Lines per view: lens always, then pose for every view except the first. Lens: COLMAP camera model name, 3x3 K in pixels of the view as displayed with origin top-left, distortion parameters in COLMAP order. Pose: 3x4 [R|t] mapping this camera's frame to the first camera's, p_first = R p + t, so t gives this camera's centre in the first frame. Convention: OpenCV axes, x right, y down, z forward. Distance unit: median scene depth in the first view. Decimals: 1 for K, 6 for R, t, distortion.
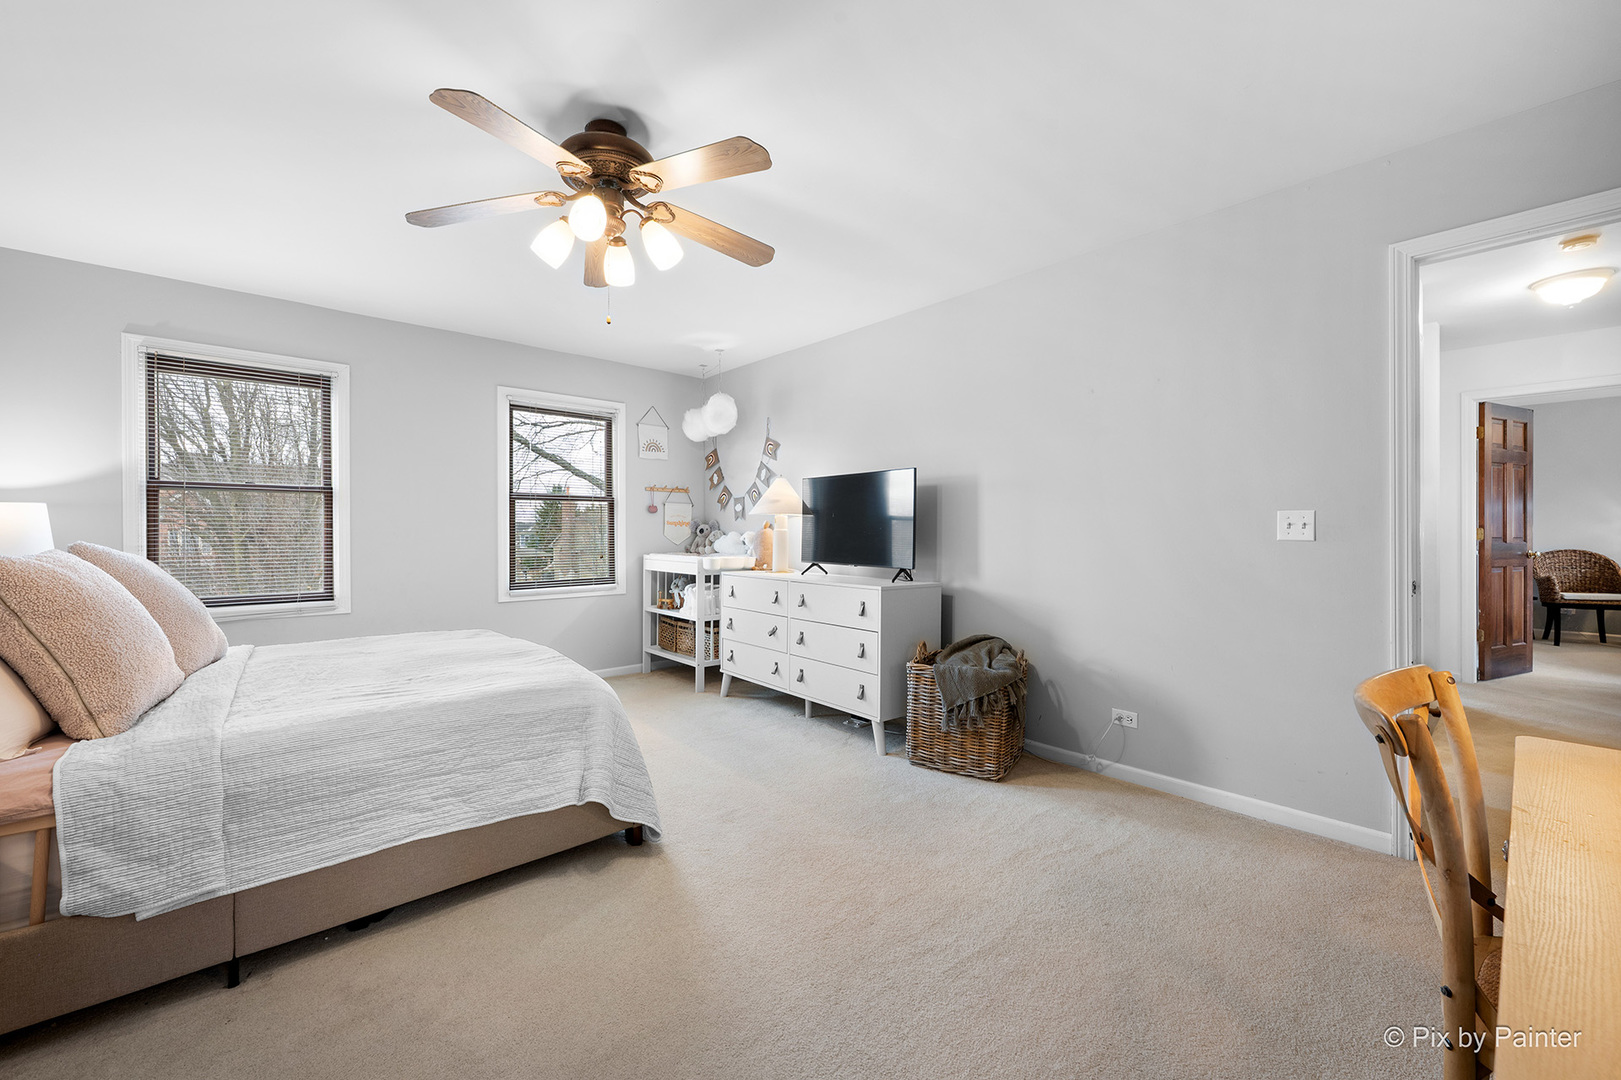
lens RADIAL K [[643.3, 0, 810.5], [0, 643.3, 540.0], [0, 0, 1]] dist [0.000660, 0.000052]
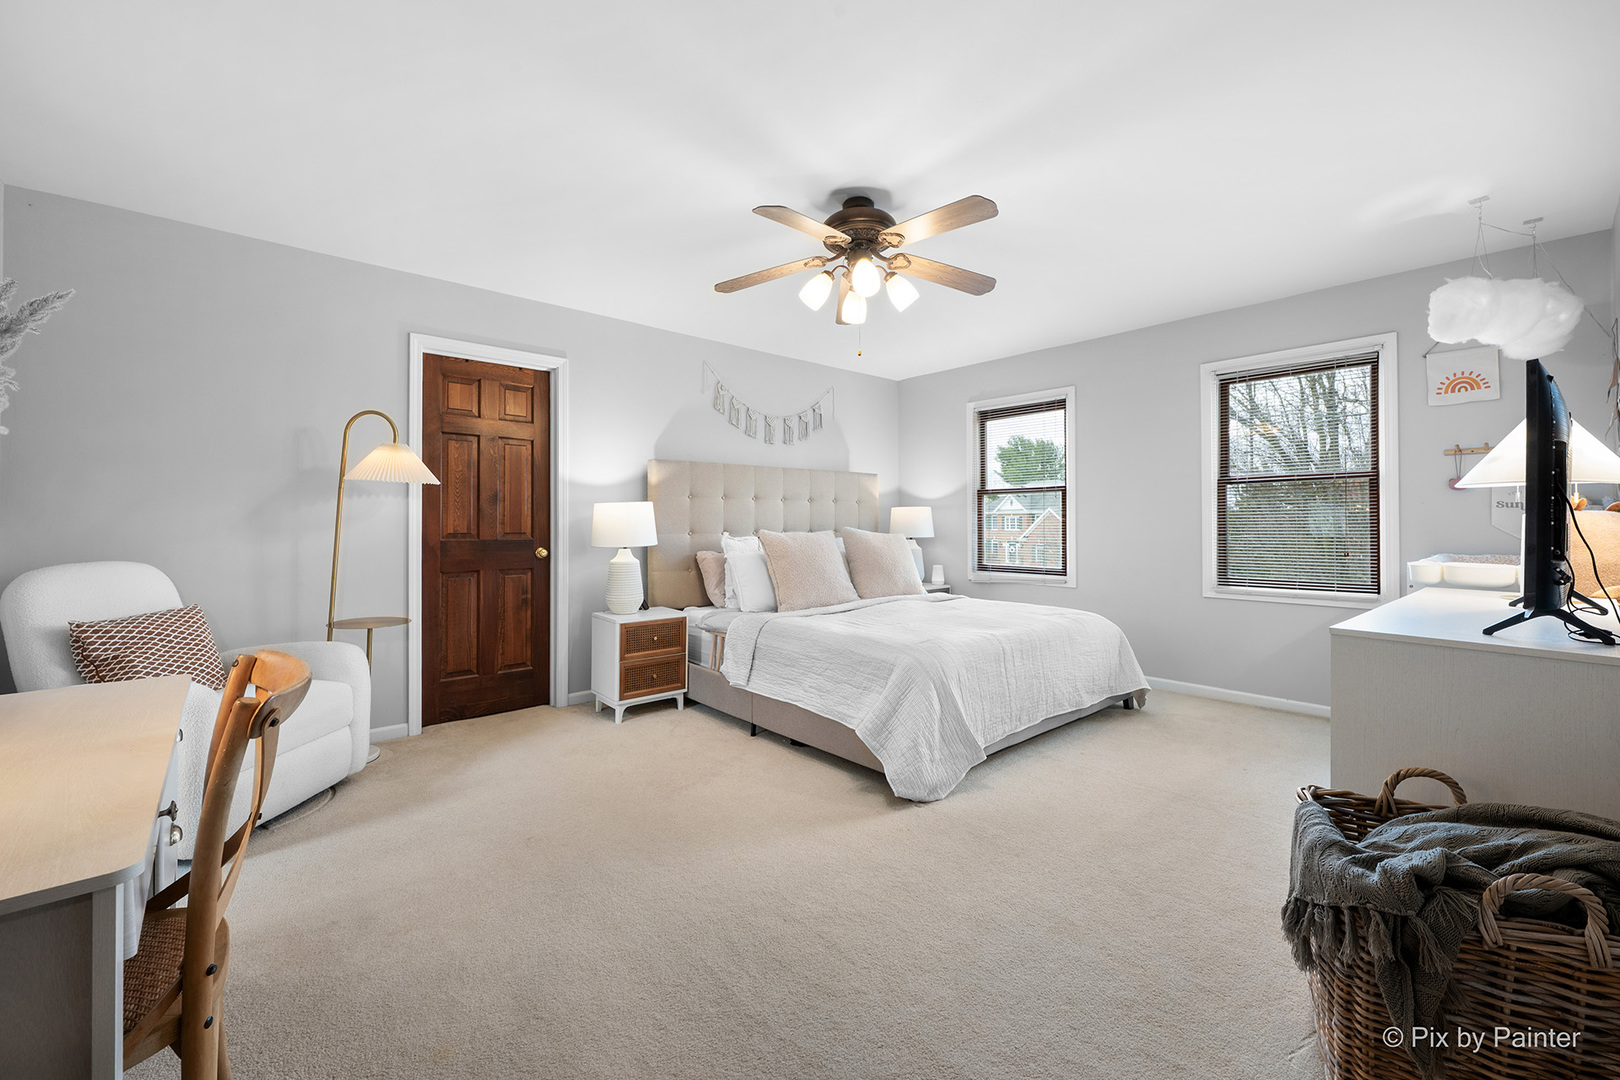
lens RADIAL K [[650.0, 0, 807.7], [0, 650.0, 523.2], [0, 0, 1]] dist [0.000214, 0.000008]
pose [[0.001451, 0.000938, -0.999999, 0.537685], [-0.010241, 0.999947, 0.000924, -0.004763], [0.999947, 0.010240, 0.001460, 0.508558]]
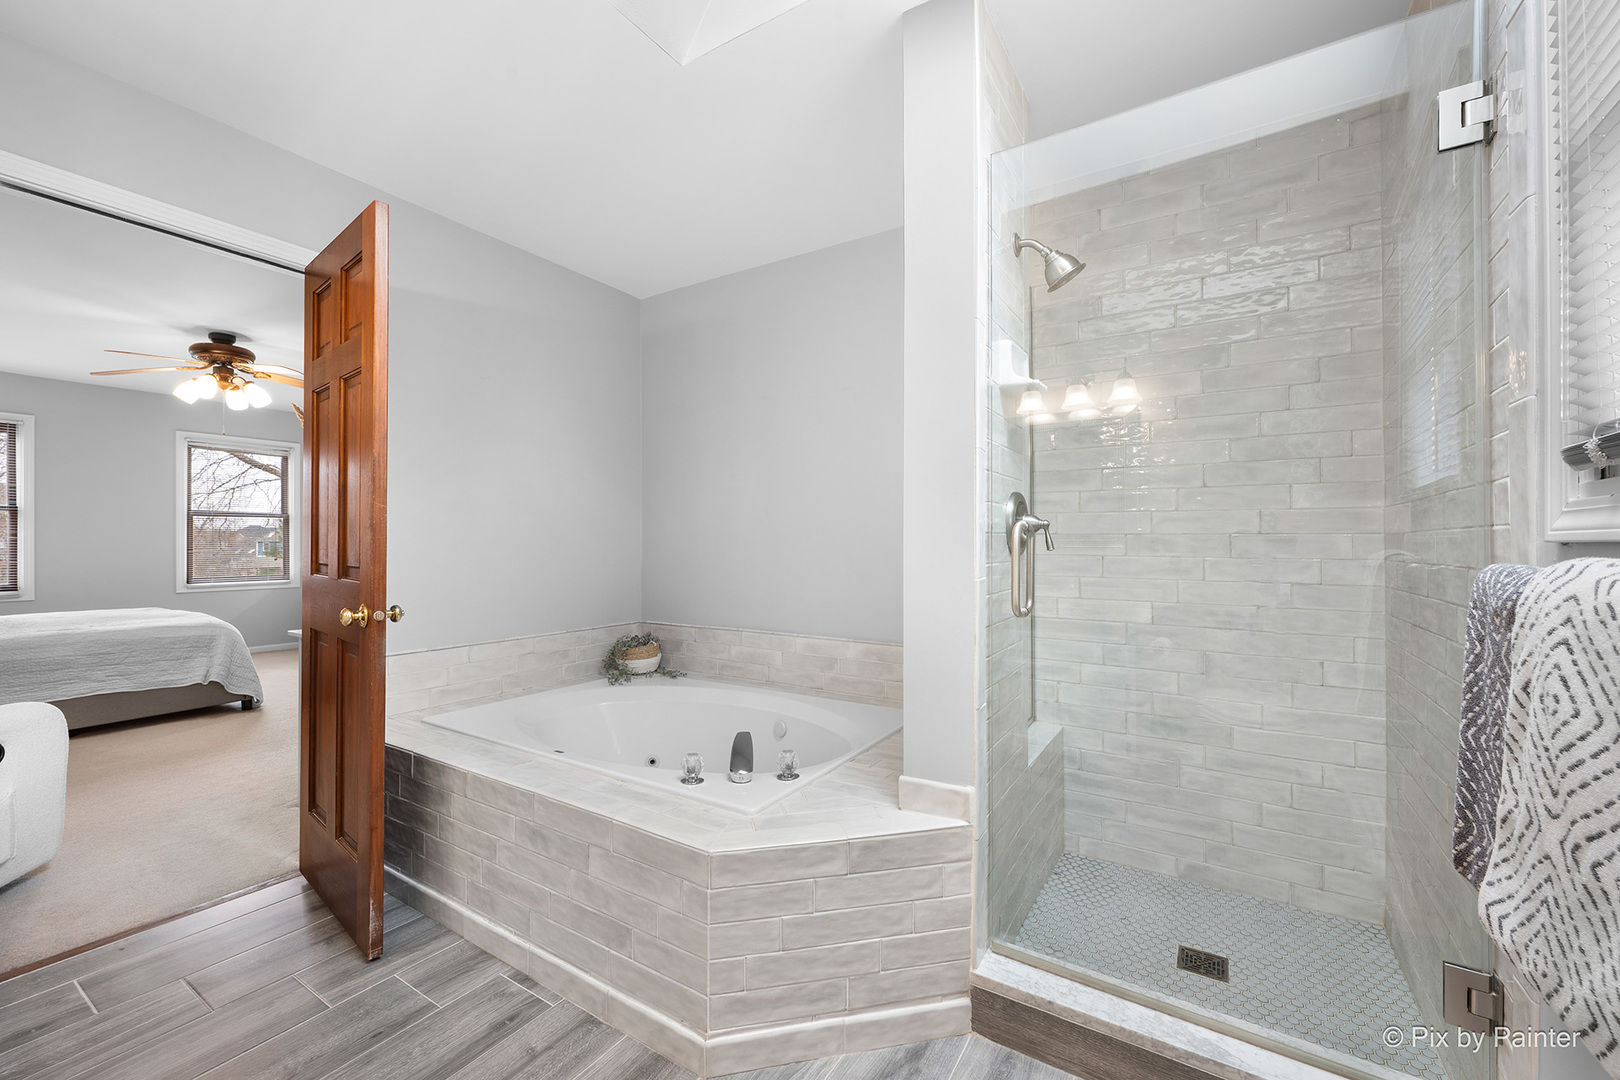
lens RADIAL K [[637.4, 0, 814.7], [0, 637.4, 547.5], [0, 0, 1]] dist [0.000594, 0.000039]
pose [[0.957779, 0.002631, 0.287492, 0.479517], [-0.002010, 0.999995, -0.002454, 0.003612], [-0.287497, 0.001773, 0.957780, -0.772017]]
